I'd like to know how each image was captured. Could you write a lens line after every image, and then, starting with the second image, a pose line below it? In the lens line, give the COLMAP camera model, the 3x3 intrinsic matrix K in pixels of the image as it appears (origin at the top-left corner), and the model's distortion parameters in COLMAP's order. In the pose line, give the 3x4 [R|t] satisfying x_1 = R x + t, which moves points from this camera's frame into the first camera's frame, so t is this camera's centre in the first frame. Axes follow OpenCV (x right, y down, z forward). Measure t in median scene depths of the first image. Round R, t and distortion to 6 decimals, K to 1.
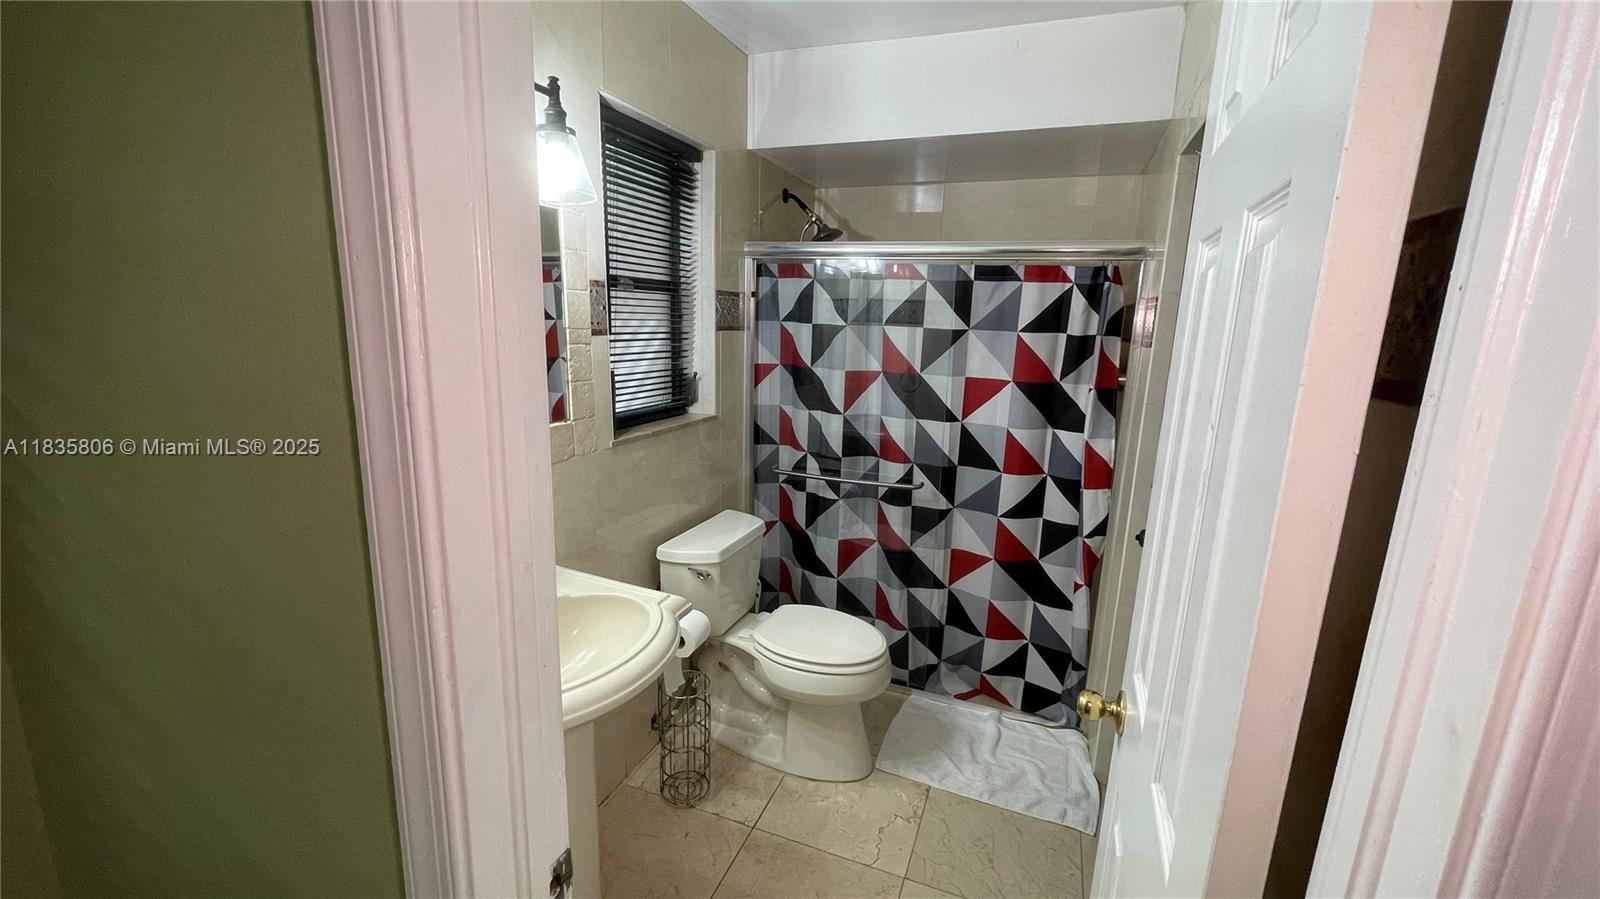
lens RADIAL K [[646.2, 0, 799.2], [0, 646.2, 450.4], [0, 0, 1]] dist [-0.002721, 0.000422]
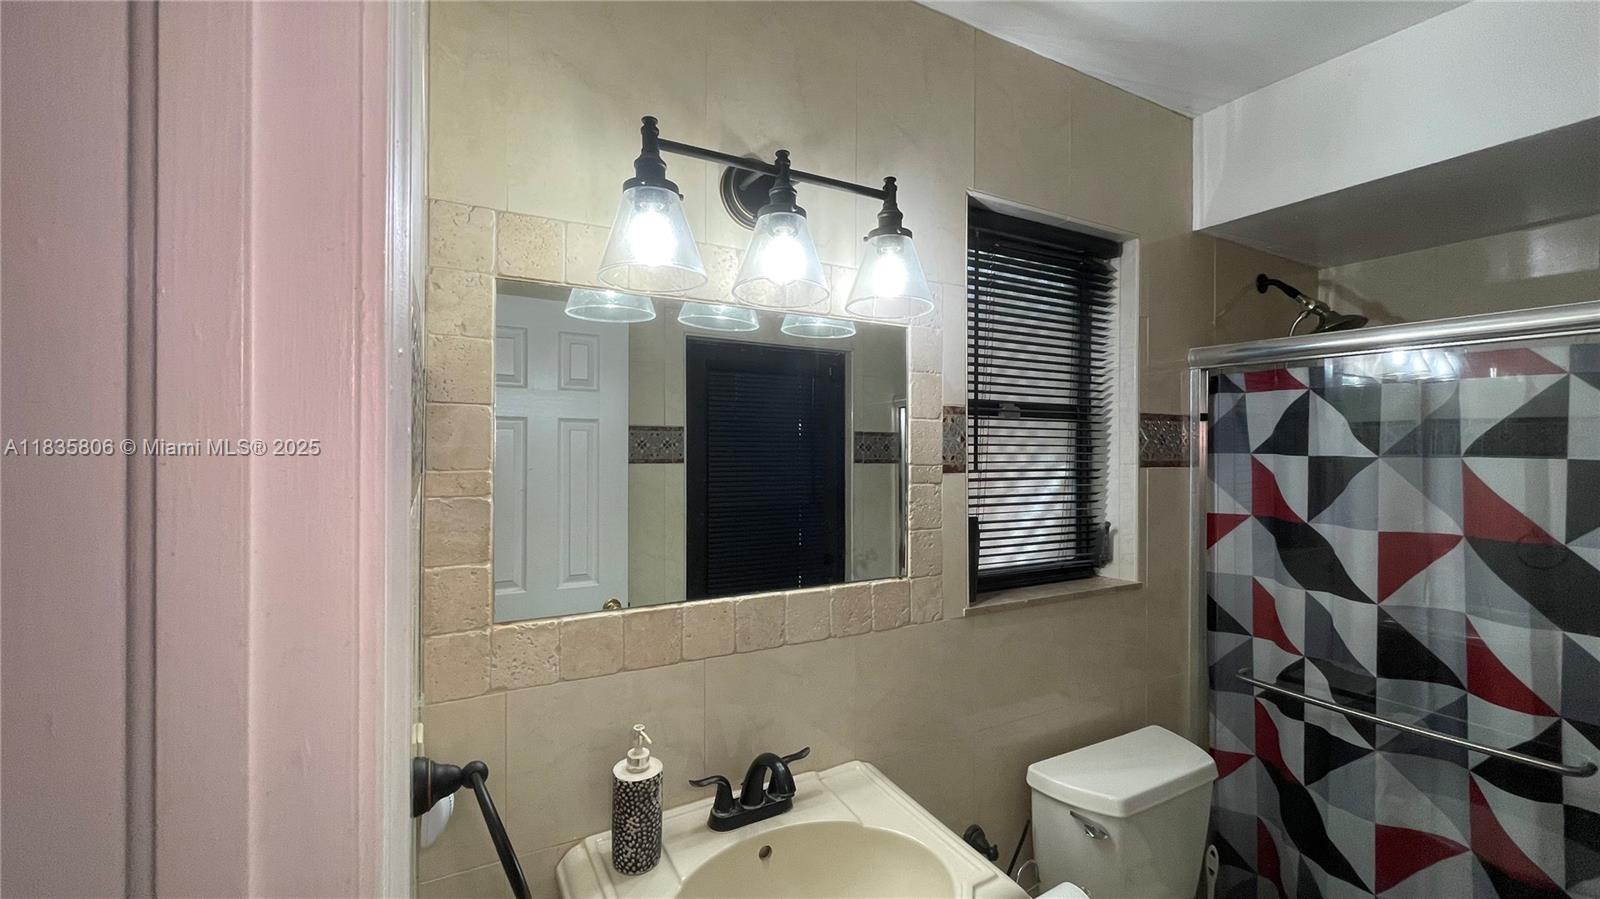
lens RADIAL K [[646.2, 0, 803.4], [0, 646.2, 449.1], [0, 0, 1]] dist [-0.002721, 0.000422]
pose [[0.775243, -0.021606, -0.631293, 0.038428], [-0.112593, 0.978683, -0.171762, -0.035391], [0.621547, 0.204237, 0.756285, 0.199392]]
